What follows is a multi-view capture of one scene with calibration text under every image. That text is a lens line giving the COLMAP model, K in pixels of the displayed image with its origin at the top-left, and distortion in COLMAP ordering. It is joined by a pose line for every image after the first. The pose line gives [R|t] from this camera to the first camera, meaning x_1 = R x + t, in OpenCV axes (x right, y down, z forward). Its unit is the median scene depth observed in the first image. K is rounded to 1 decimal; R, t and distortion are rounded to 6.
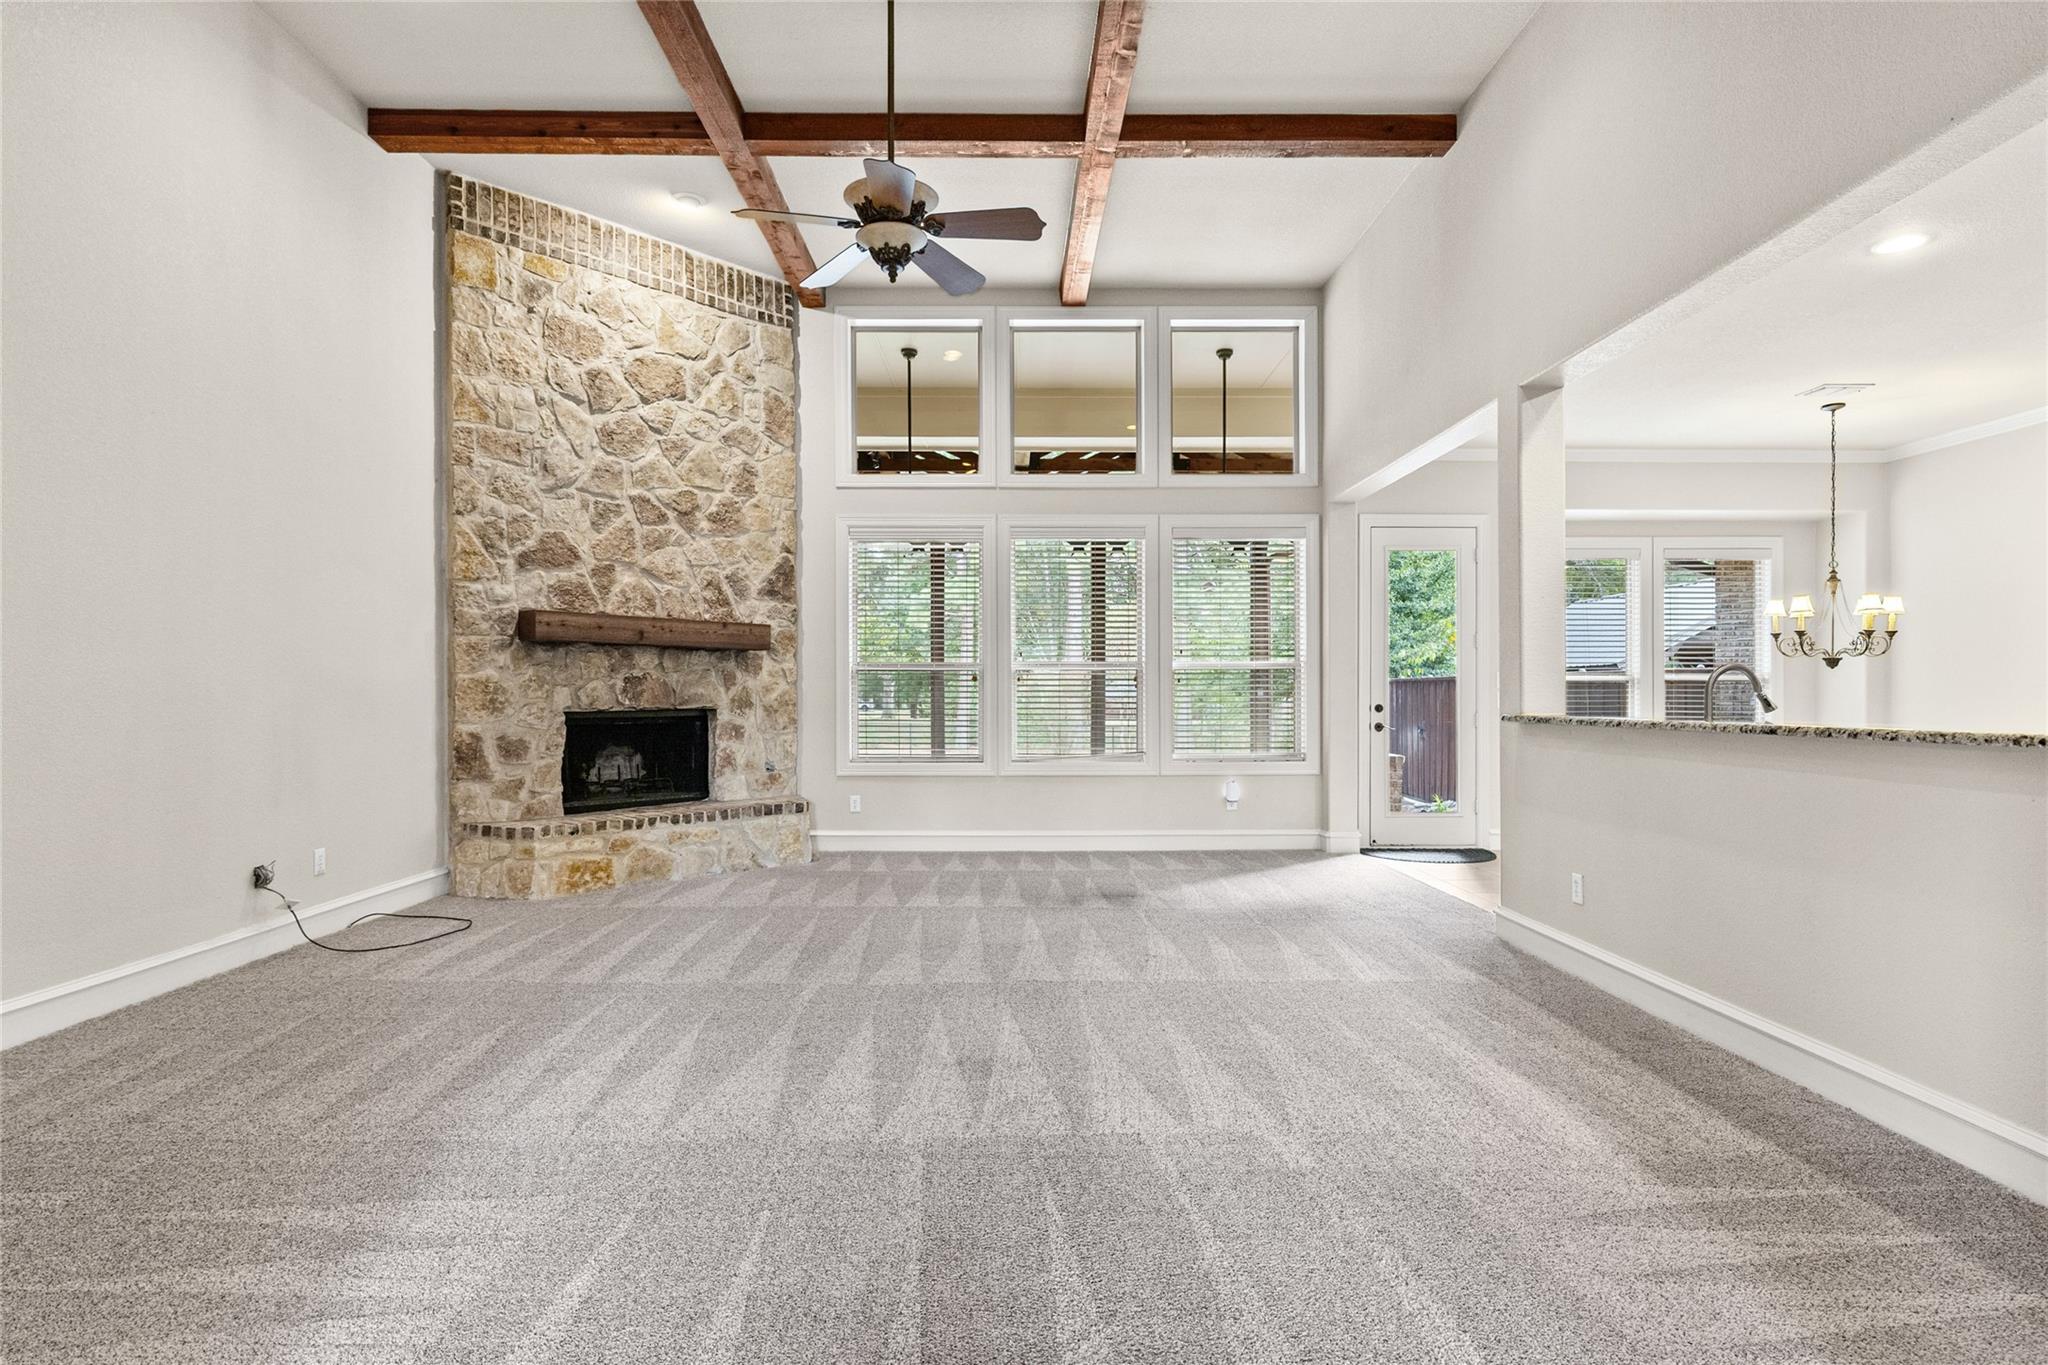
lens RADIAL K [[1012.0, 0, 1018.9], [0, 1012.0, 676.8], [0, 0, 1]] dist [-0.006370, -0.000791]
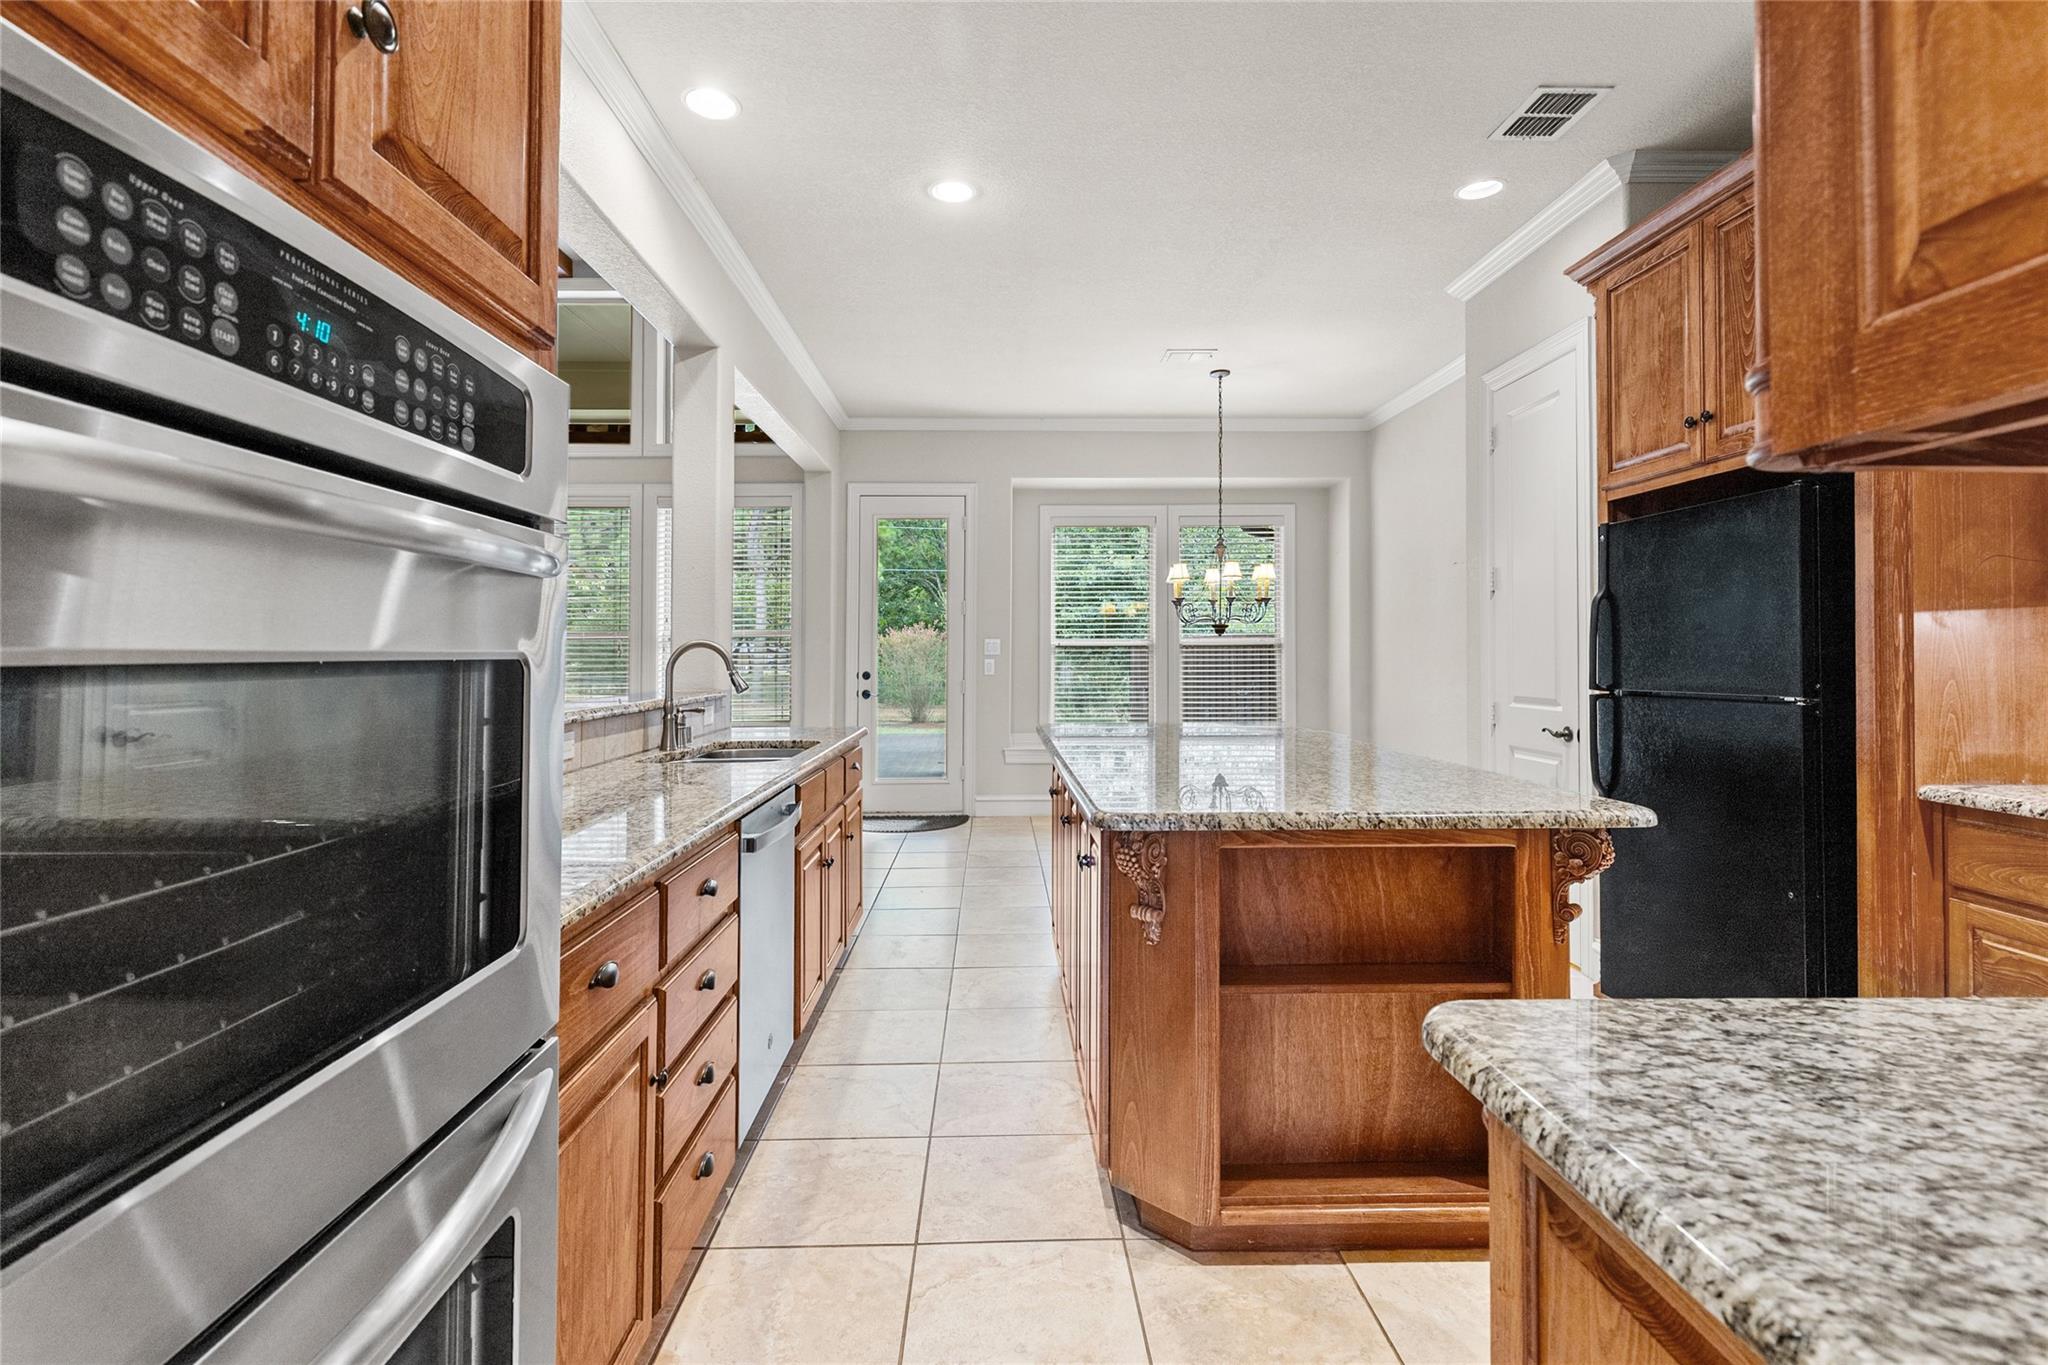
lens RADIAL K [[930.9, 0, 1000.2], [0, 930.9, 629.3], [0, 0, 1]] dist [0.003981, -0.001401]
pose [[0.999979, -0.006494, 0.000250, 0.573052], [0.006497, 0.999863, -0.015235, -0.000275], [-0.000151, 0.015236, 0.999884, 0.075279]]
